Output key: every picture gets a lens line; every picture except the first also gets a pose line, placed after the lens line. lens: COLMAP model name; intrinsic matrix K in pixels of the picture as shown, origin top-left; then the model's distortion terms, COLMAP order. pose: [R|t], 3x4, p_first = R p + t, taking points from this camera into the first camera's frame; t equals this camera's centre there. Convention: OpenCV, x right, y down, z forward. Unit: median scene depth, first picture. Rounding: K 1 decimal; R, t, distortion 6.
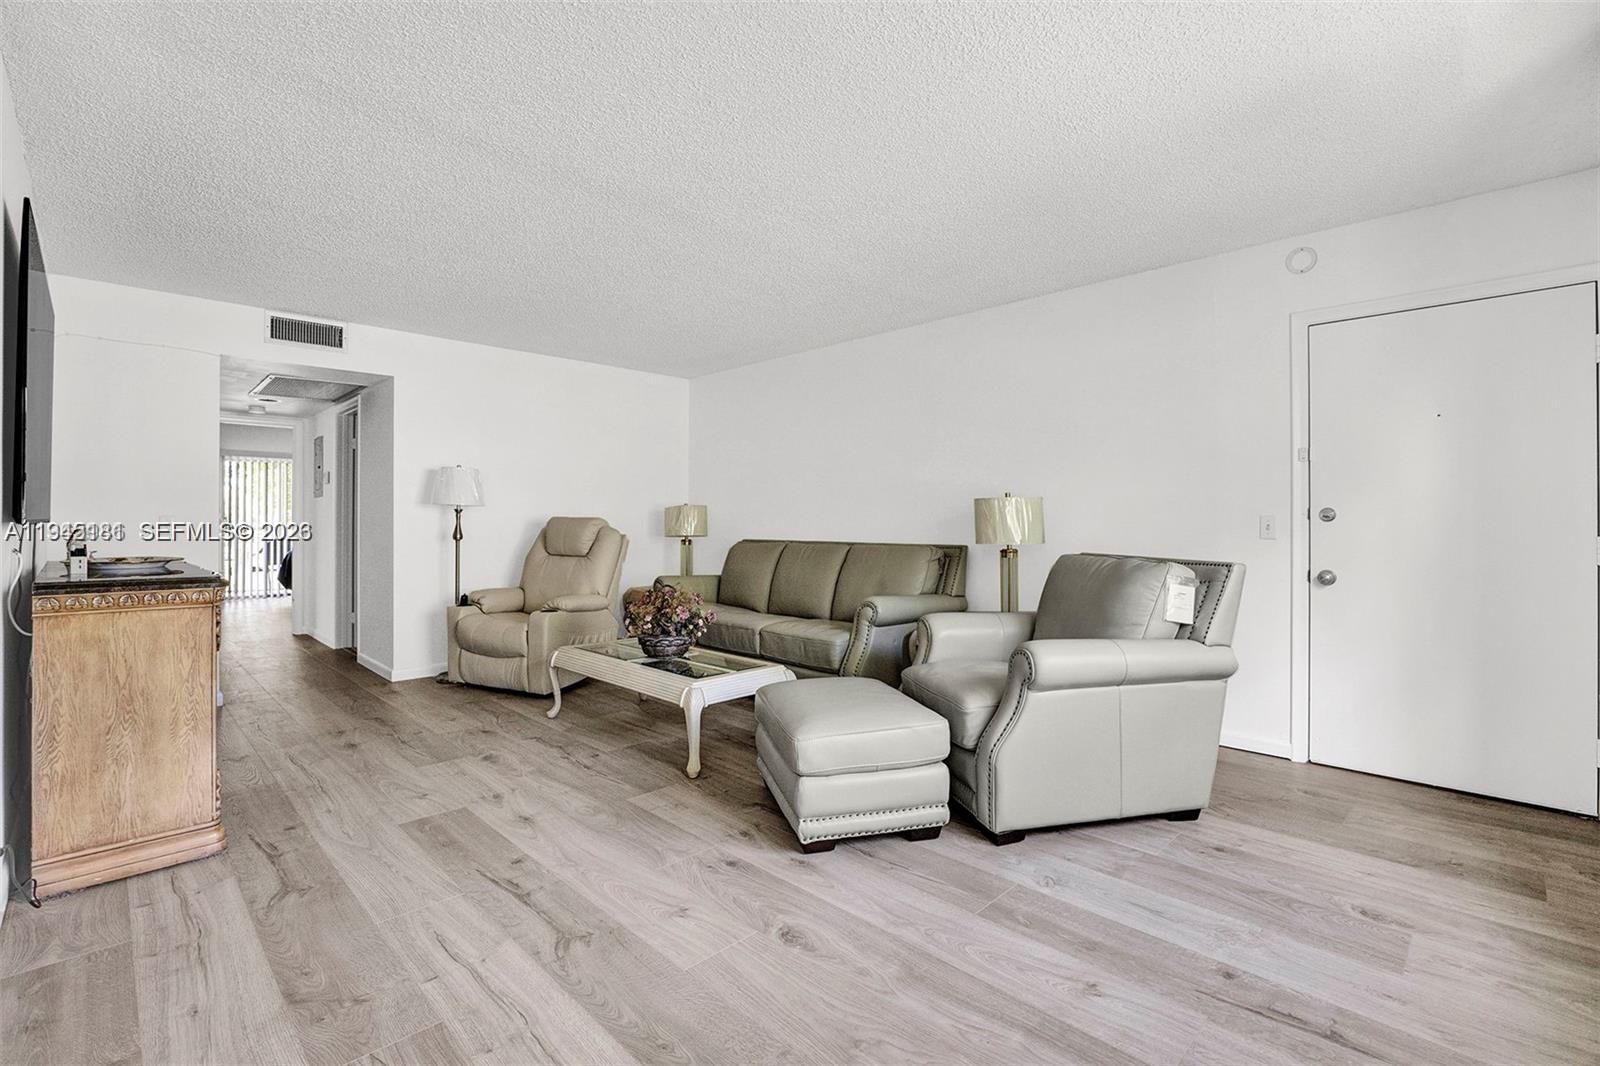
lens RADIAL K [[719.3, 0, 793.5], [0, 719.3, 525.1], [0, 0, 1]] dist [-0.016188, 0.000026]
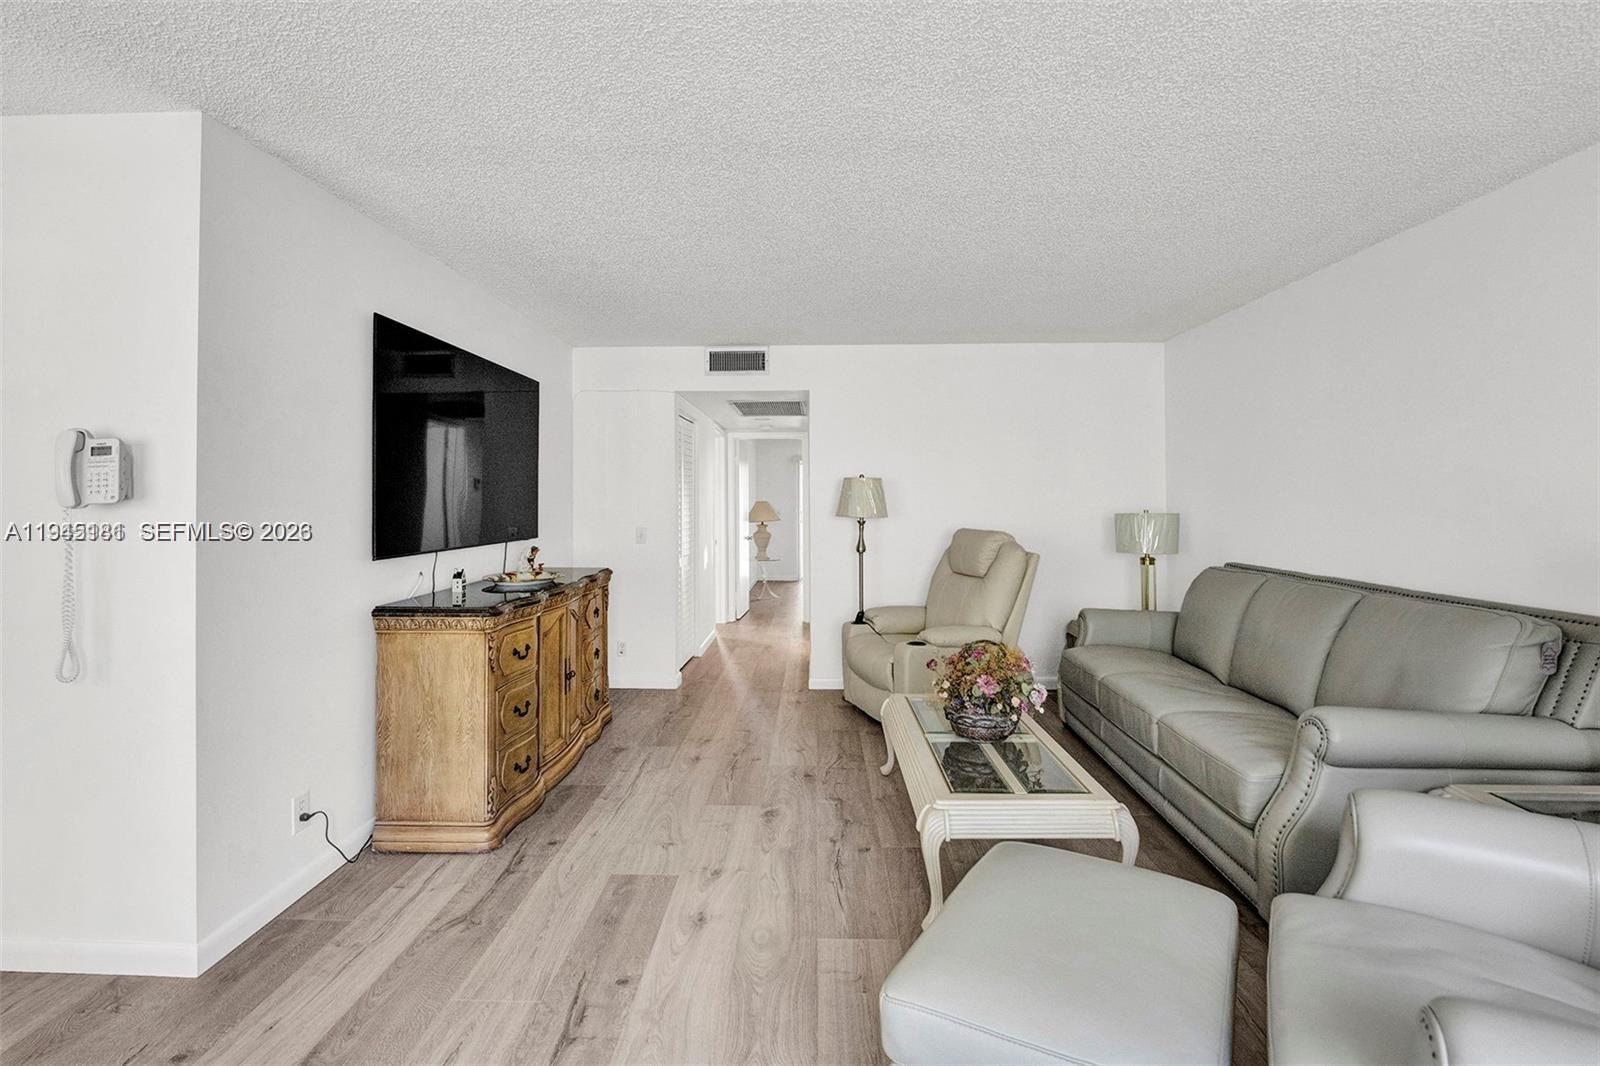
lens RADIAL K [[730.6, 0, 797.2], [0, 730.6, 496.1], [0, 0, 1]] dist [-0.018060, 0.000348]
pose [[0.693947, -0.011158, -0.719939, 0.279934], [0.002242, 0.999909, -0.013335, -0.066504], [0.720022, 0.007640, 0.693909, 0.411450]]
